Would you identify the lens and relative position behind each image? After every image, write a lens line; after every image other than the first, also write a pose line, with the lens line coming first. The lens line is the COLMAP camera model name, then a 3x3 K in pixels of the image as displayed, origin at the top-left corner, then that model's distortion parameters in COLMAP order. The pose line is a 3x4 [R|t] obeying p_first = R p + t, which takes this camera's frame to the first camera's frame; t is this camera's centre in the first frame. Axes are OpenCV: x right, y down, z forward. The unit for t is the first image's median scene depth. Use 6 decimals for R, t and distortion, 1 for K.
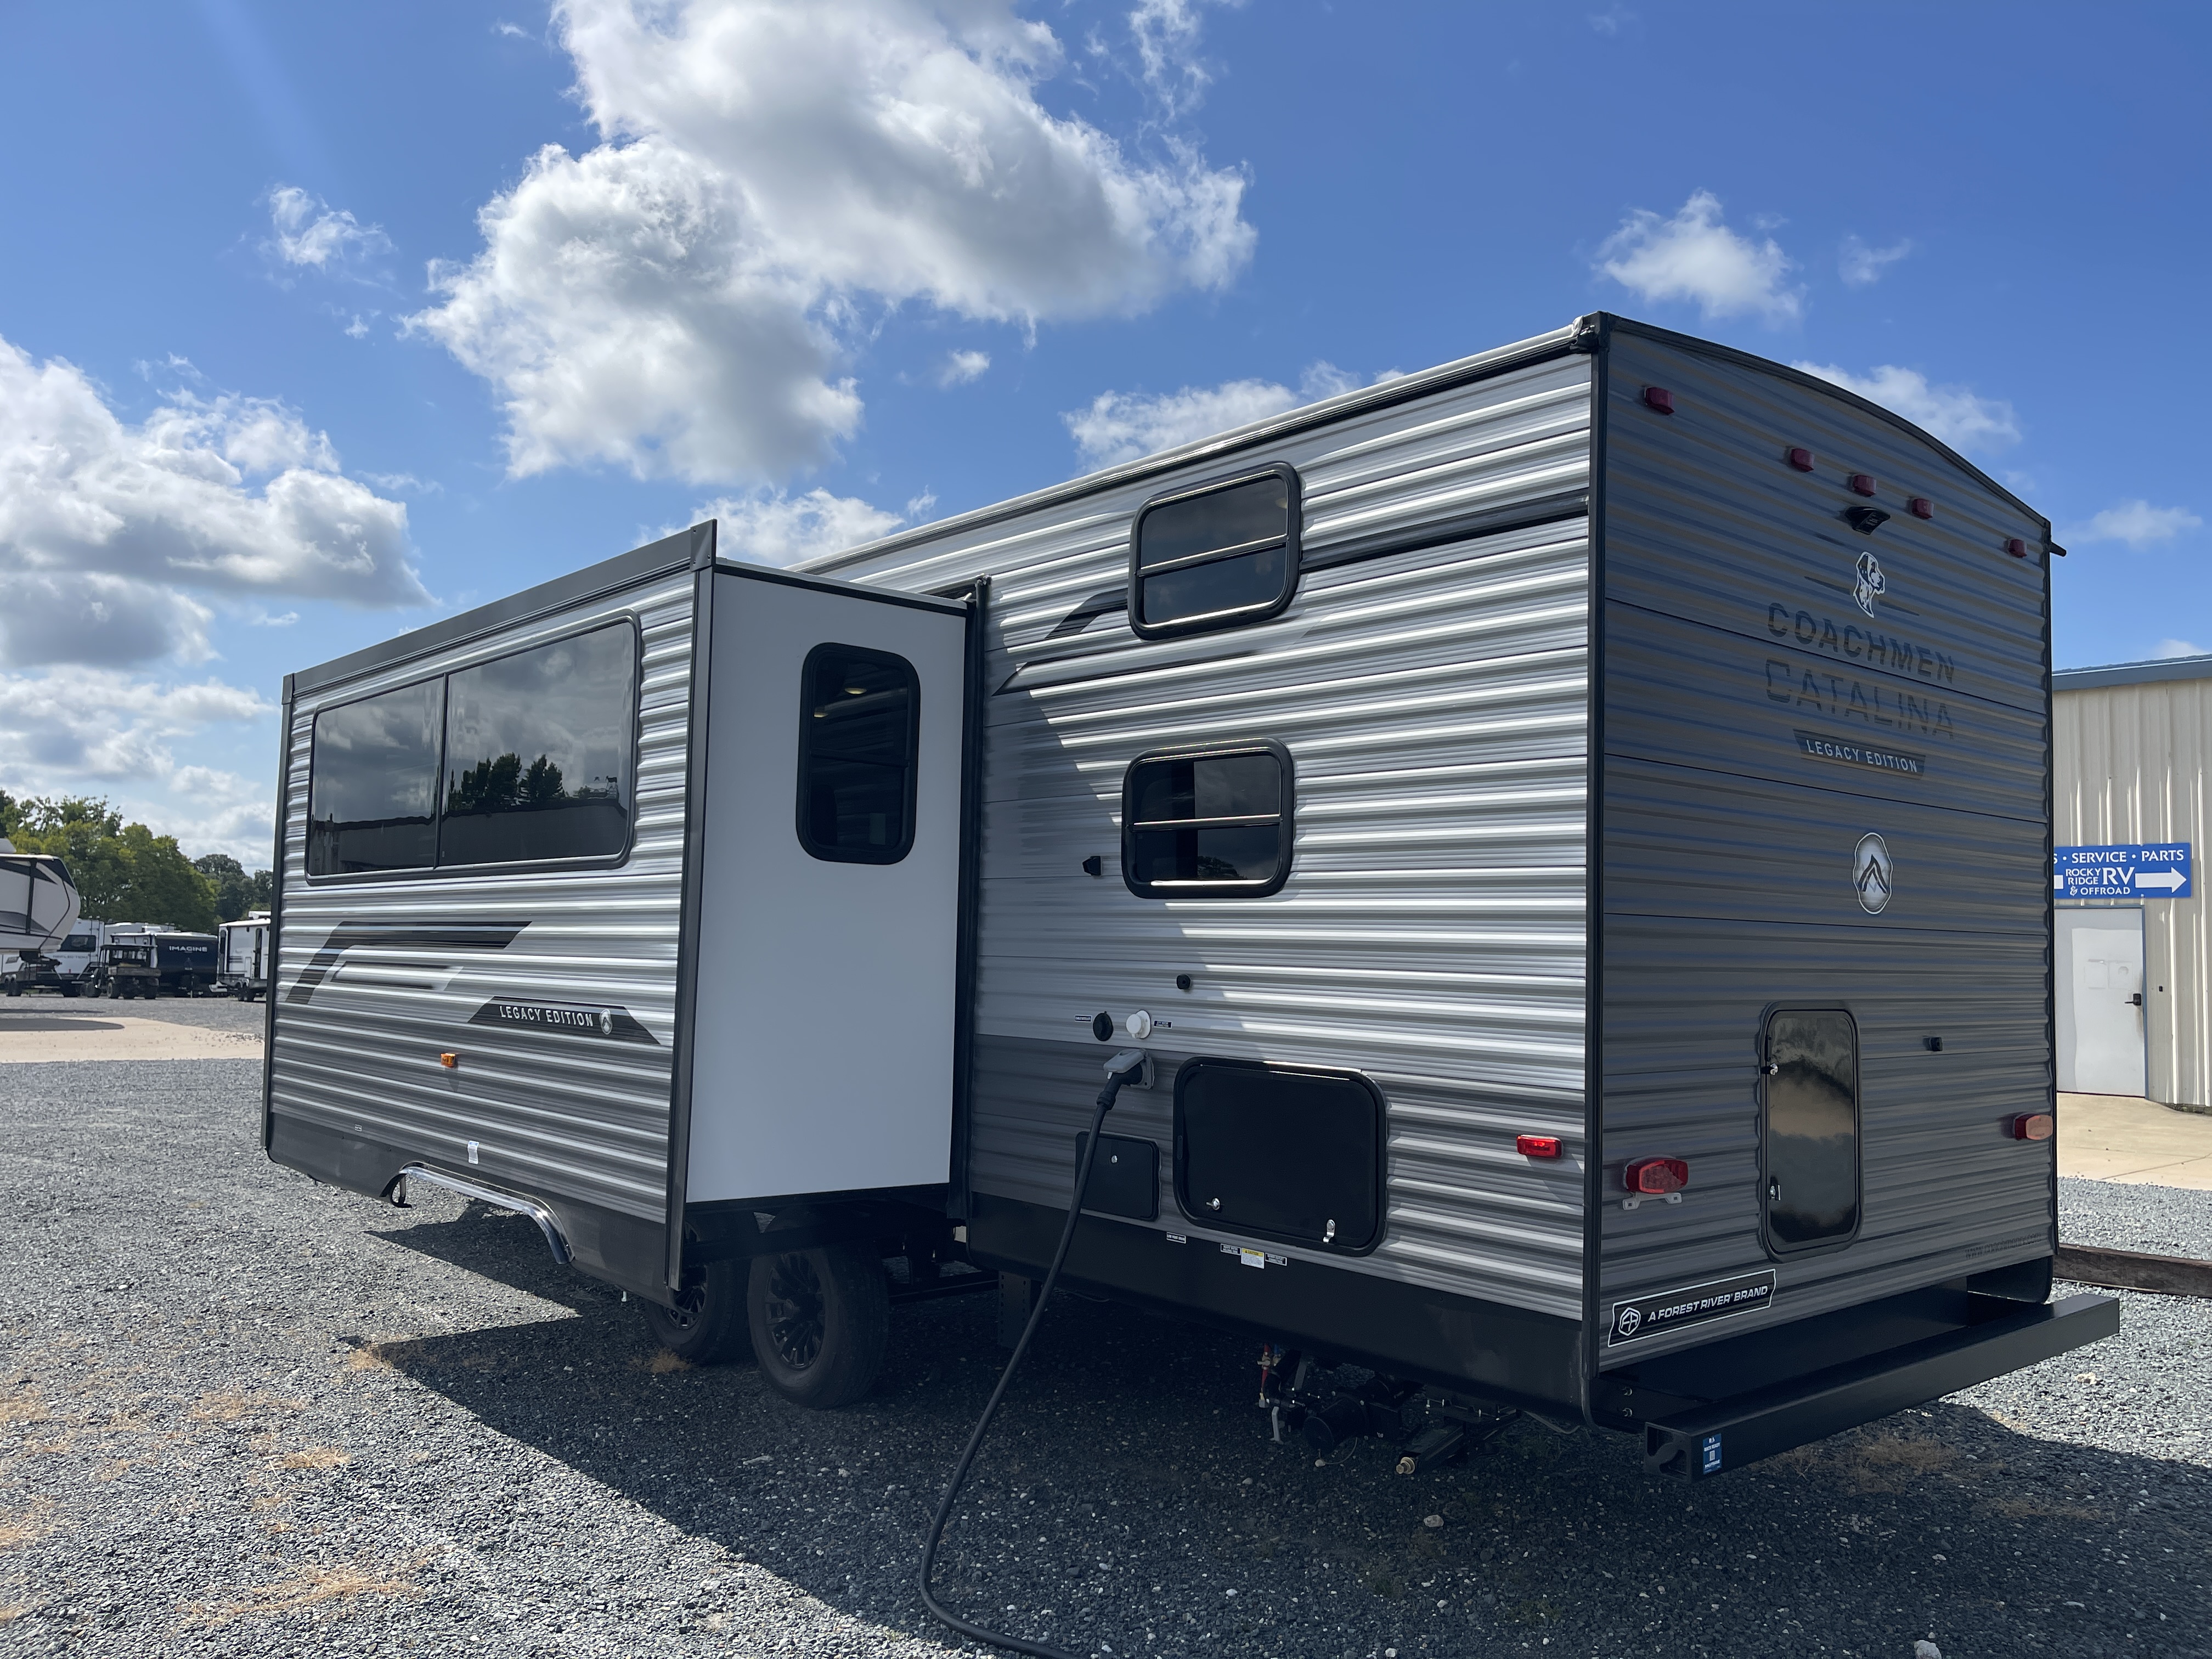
lens RADIAL K [[1675.3, 0, 1106.0], [0, 1675.3, 829.5], [0, 0, 1]] dist [0.072900, -0.001258]
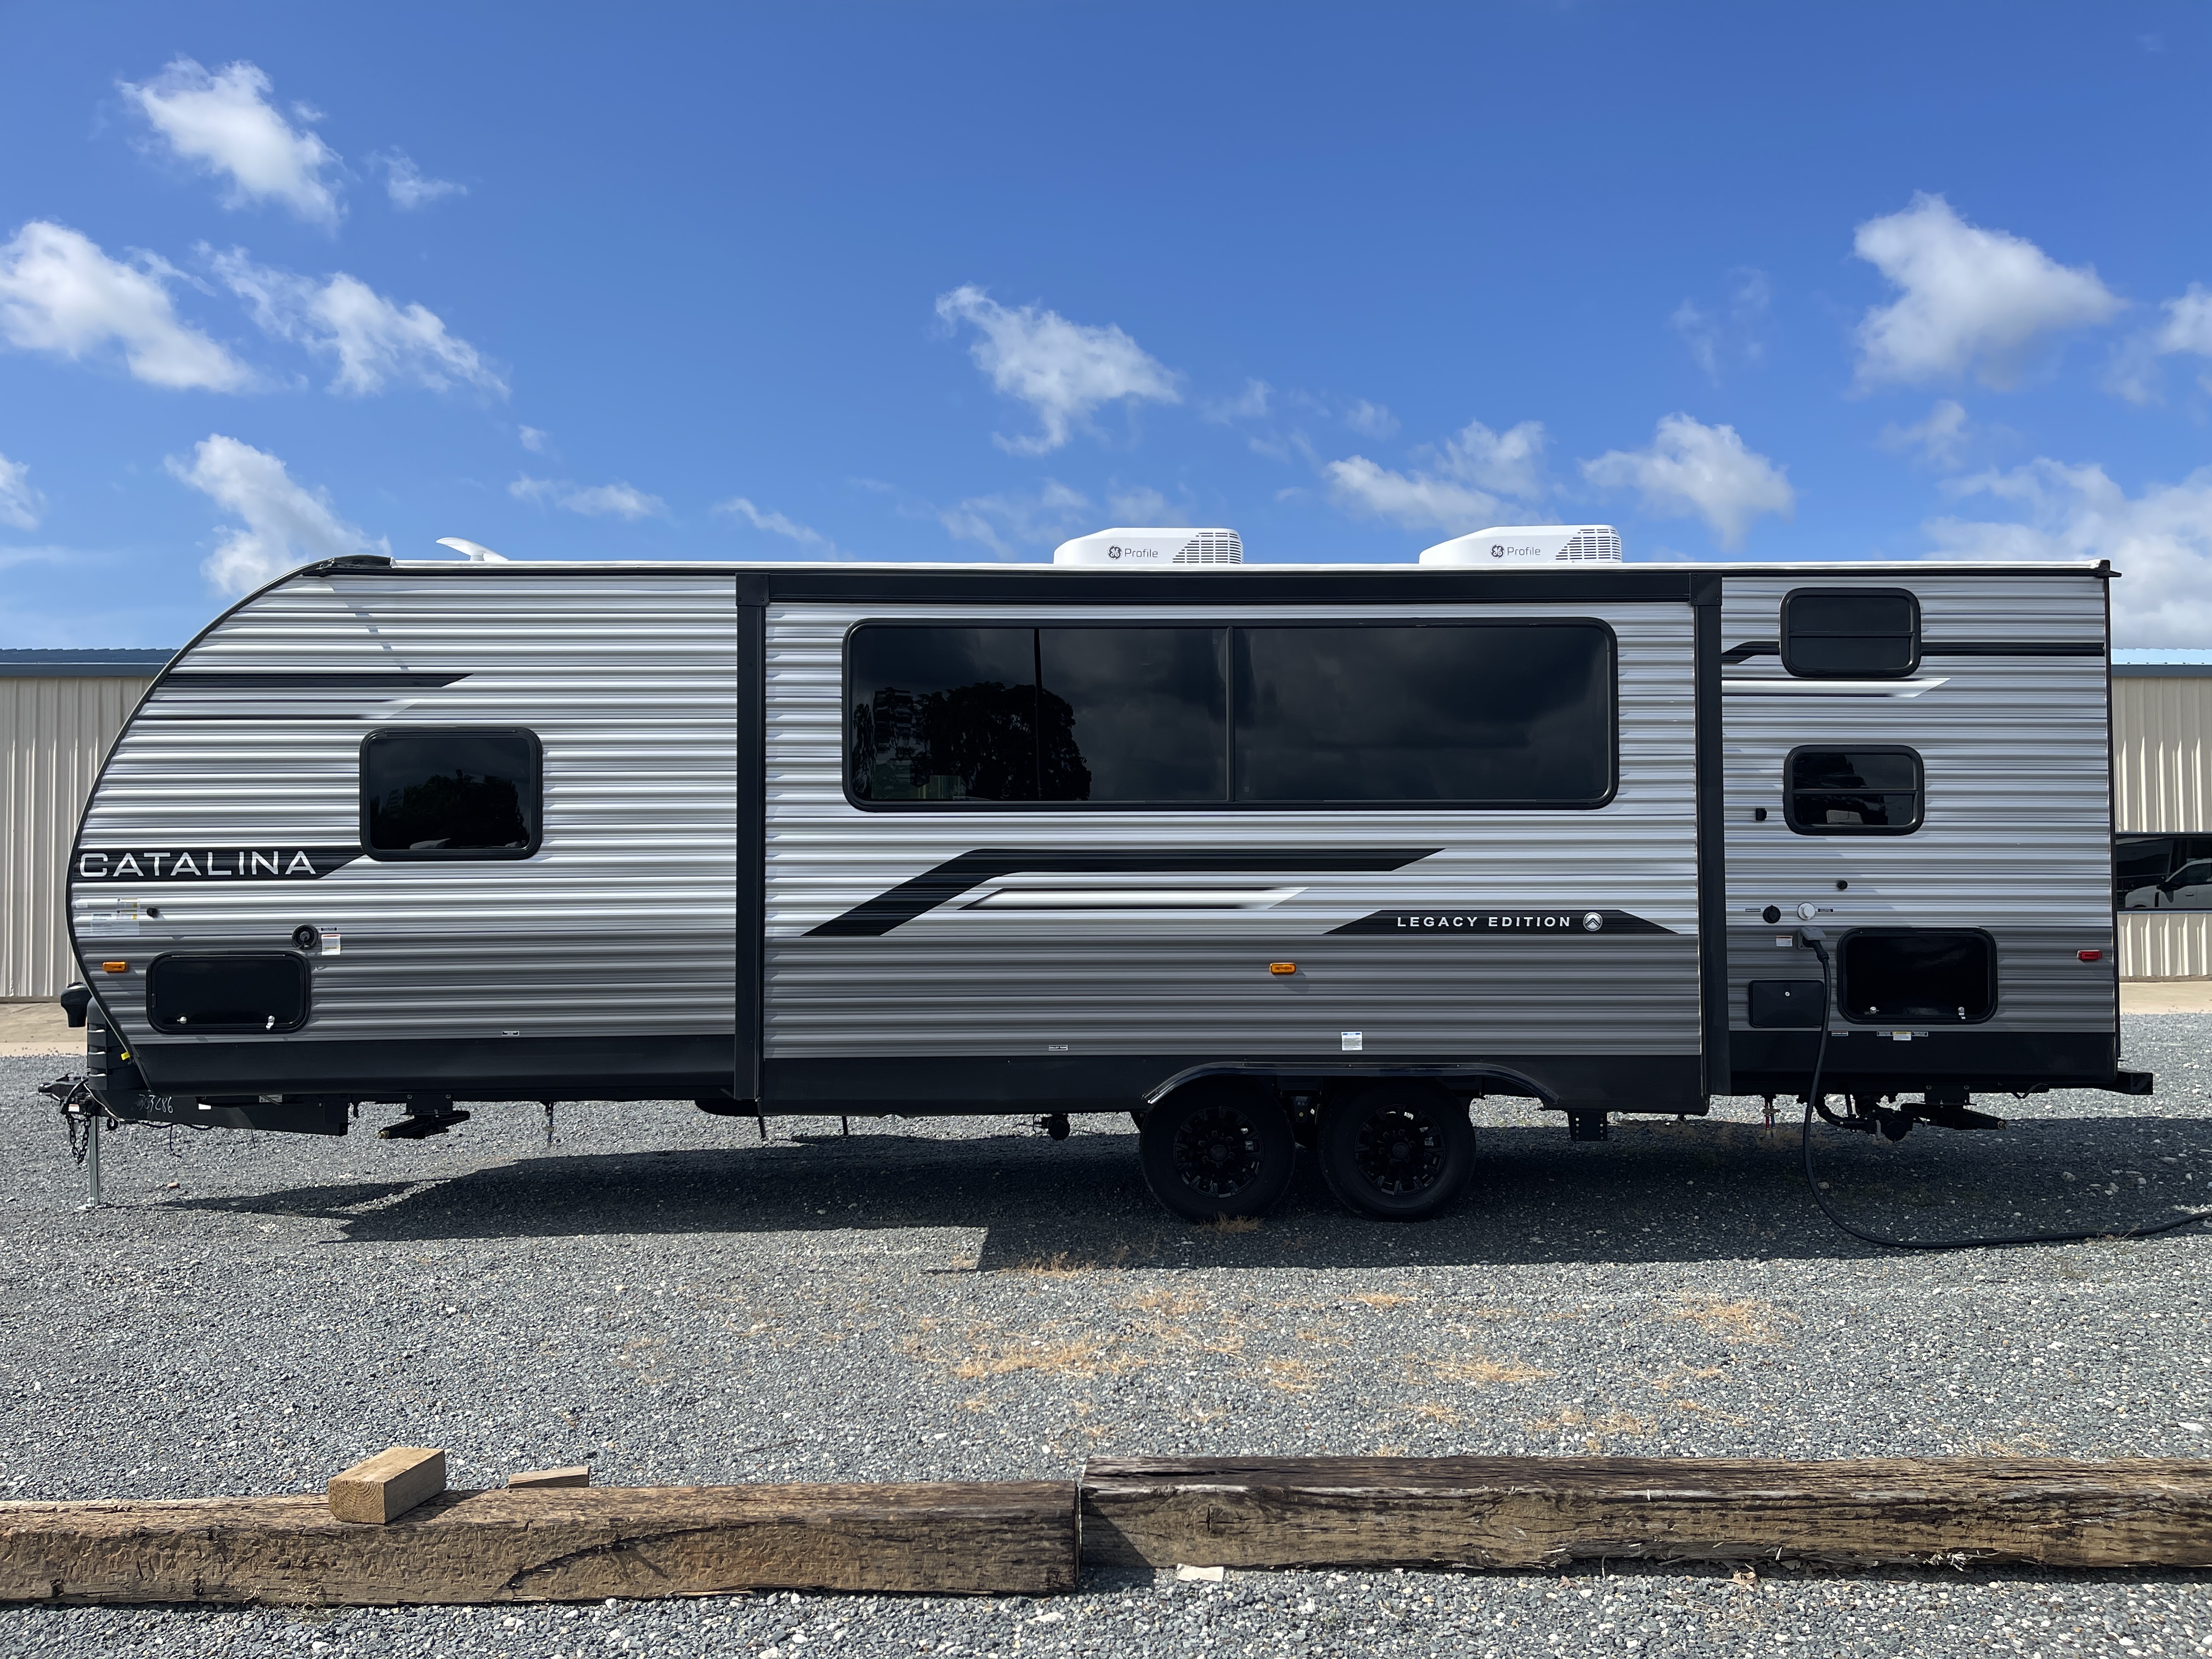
lens RADIAL K [[1776.9, 0, 1106.0], [0, 1776.9, 829.5], [0, 0, 1]] dist [0.106435, -0.151624]
pose [[0.639176, 0.009649, 0.769000, -1.828452], [-0.036739, 0.999163, 0.017999, 0.030001], [-0.768182, -0.039757, 0.638996, 0.410341]]
